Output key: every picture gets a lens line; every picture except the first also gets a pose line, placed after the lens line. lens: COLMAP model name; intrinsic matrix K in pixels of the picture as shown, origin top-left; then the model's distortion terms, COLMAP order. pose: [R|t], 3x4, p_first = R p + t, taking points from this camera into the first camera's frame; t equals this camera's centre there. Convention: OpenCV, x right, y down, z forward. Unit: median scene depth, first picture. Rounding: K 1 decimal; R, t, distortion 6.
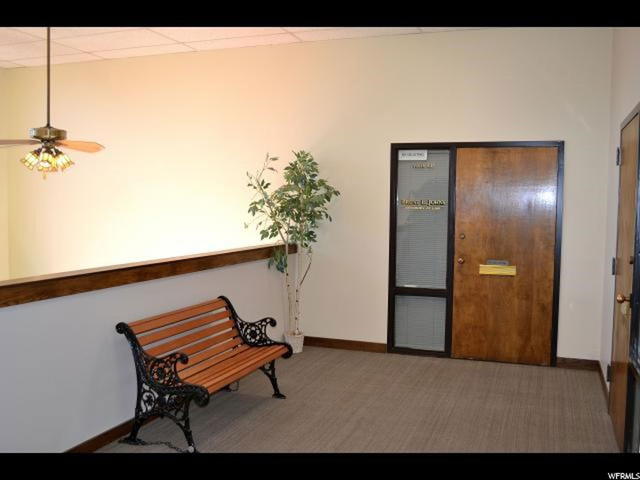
lens RADIAL K [[647.0, 0, 320.0], [0, 647.0, 240.0], [0, 0, 1]] dist [-0.059980, 0.005479]
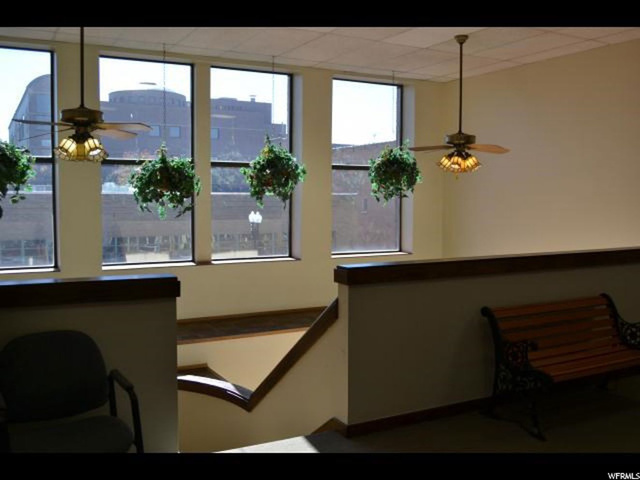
lens RADIAL K [[647.0, 0, 320.0], [0, 647.0, 240.0], [0, 0, 1]] dist [-0.059980, 0.005479]
pose [[0.754849, 0.036167, -0.654901, 0.148317], [-0.031350, 0.999327, 0.019053, -0.000802], [0.655149, 0.006149, 0.755475, -0.030334]]
